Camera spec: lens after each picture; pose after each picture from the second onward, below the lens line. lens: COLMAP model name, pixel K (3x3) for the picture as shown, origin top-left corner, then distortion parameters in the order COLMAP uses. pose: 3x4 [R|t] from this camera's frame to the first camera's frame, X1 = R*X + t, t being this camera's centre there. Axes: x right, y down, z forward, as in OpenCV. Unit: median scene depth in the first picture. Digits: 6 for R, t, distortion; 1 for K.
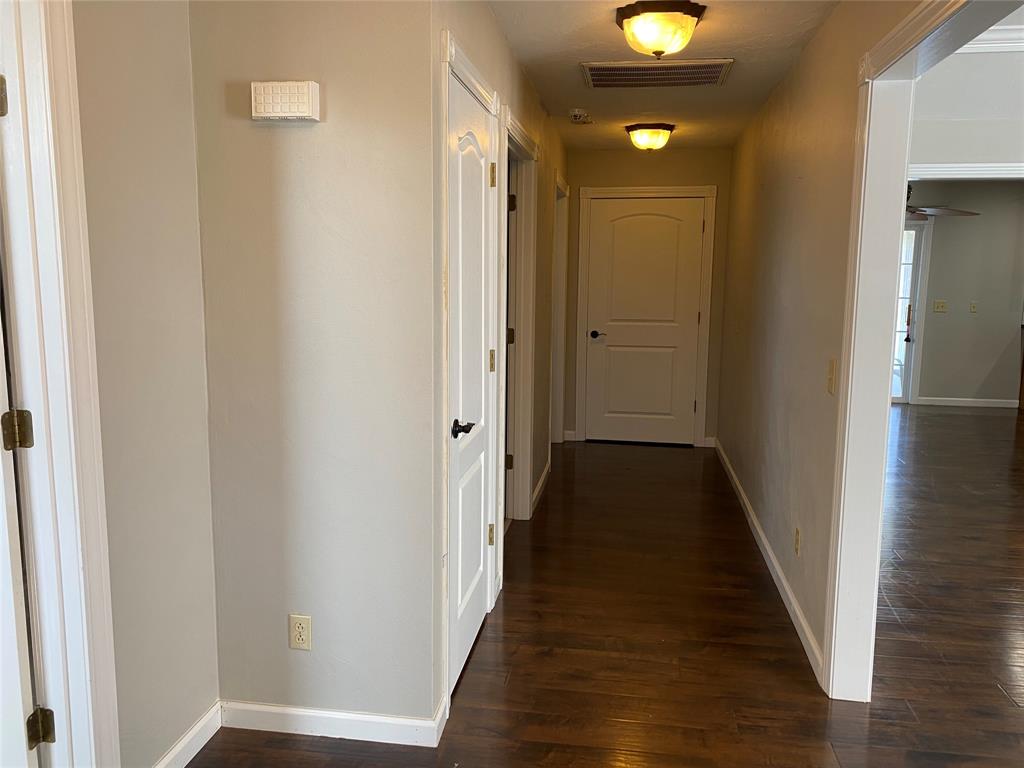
lens RADIAL K [[782.1, 0, 510.2], [0, 782.1, 377.0], [0, 0, 1]] dist [0.046172, -0.039755]
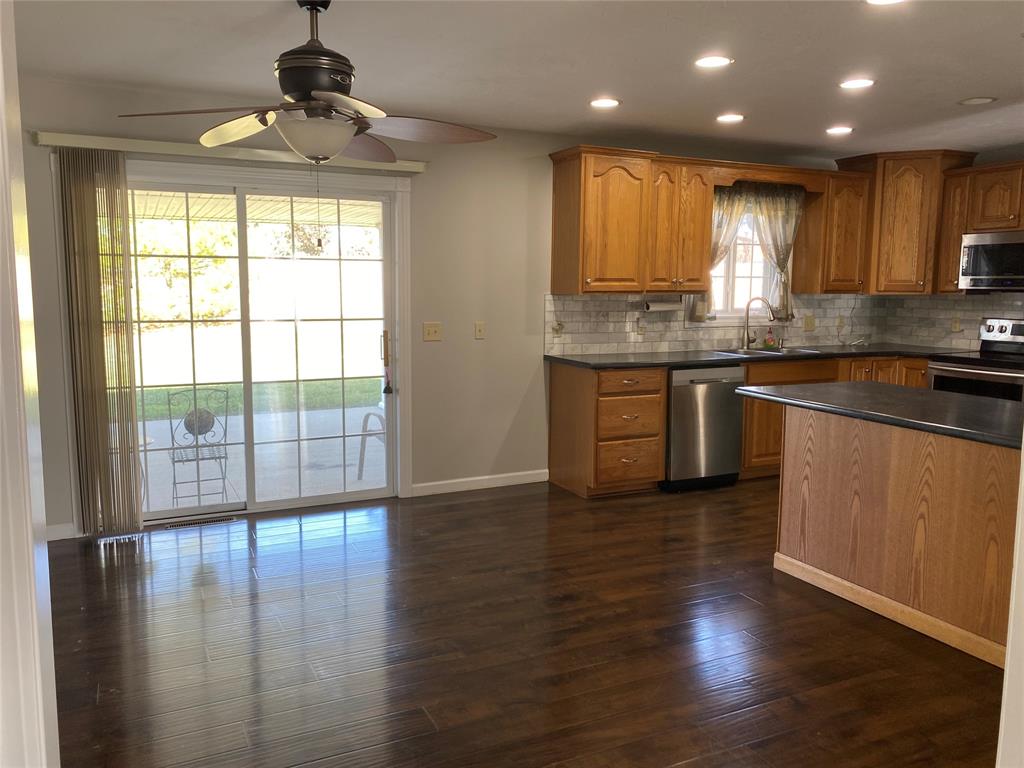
lens RADIAL K [[782.1, 0, 506.6], [0, 782.1, 380.6], [0, 0, 1]] dist [0.046172, -0.039755]
pose [[0.820362, -0.071387, 0.567372, 0.251842], [0.082925, 0.996541, 0.005484, -0.050628], [-0.565800, 0.042550, 0.823444, 0.481663]]
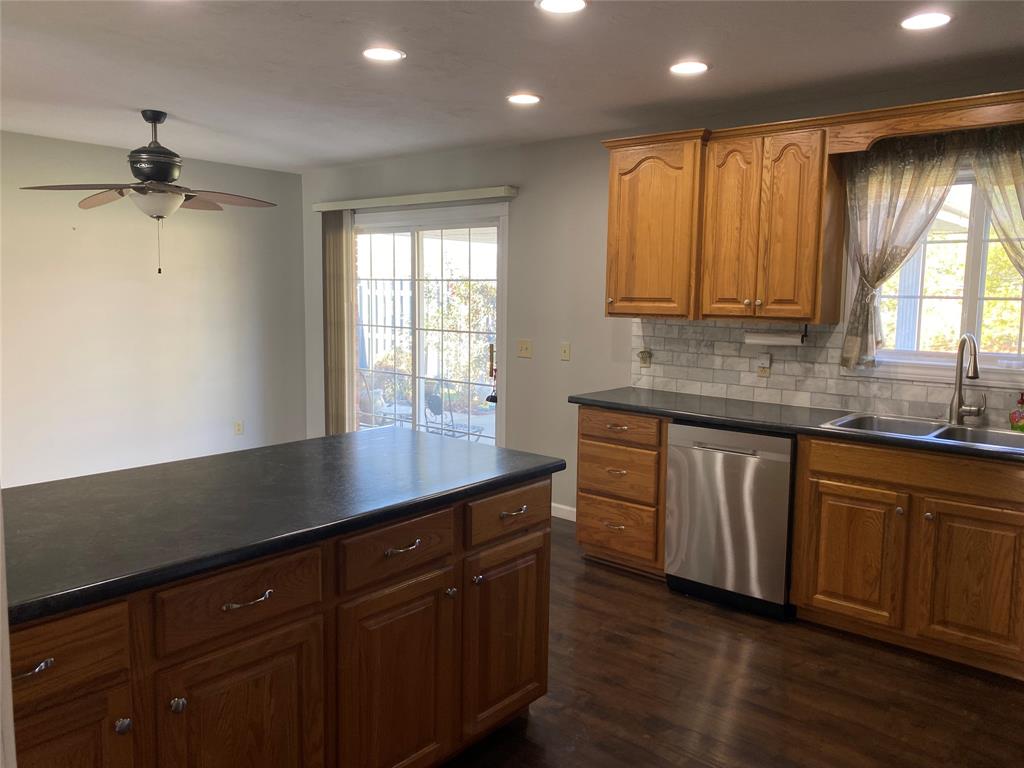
lens RADIAL K [[782.1, 0, 522.2], [0, 782.1, 374.1], [0, 0, 1]] dist [0.046172, -0.039755]
pose [[0.856933, 0.061791, -0.511710, 0.845597], [-0.085789, 0.996039, -0.023392, -0.054595], [0.508238, 0.063944, 0.858840, 0.480181]]
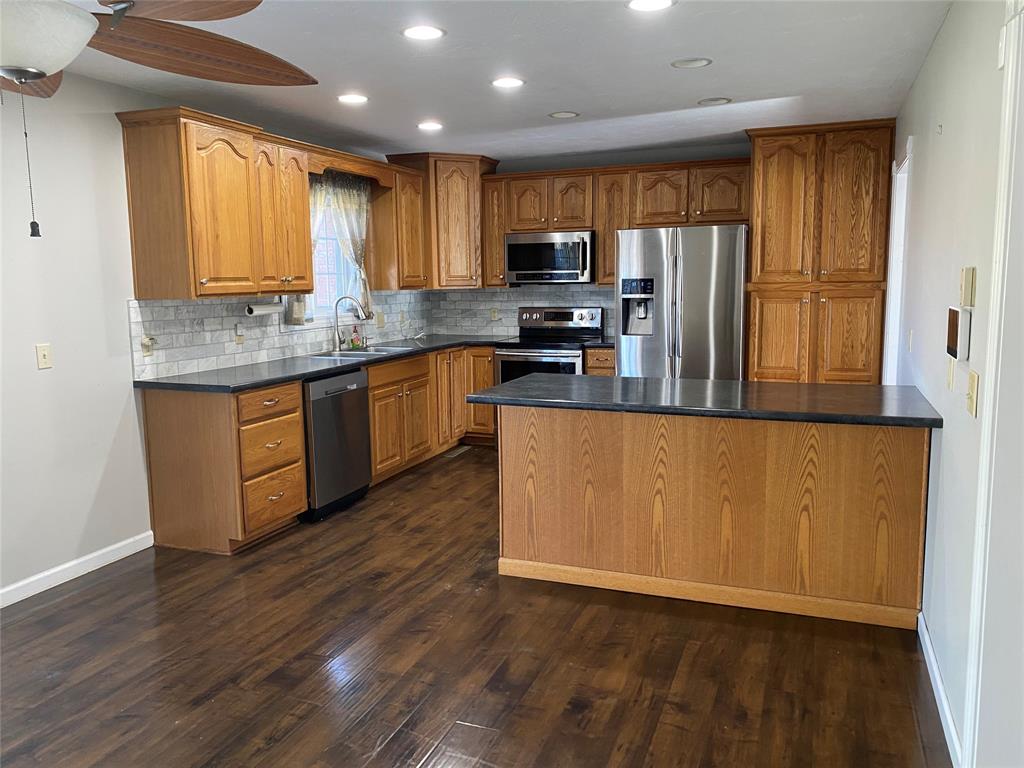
lens RADIAL K [[782.1, 0, 520.6], [0, 782.1, 375.6], [0, 0, 1]] dist [0.046172, -0.039755]
pose [[0.198132, -0.134284, 0.970933, 0.219887], [0.158185, 0.981967, 0.103530, -0.080802], [-0.967327, 0.133075, 0.215801, 0.652962]]
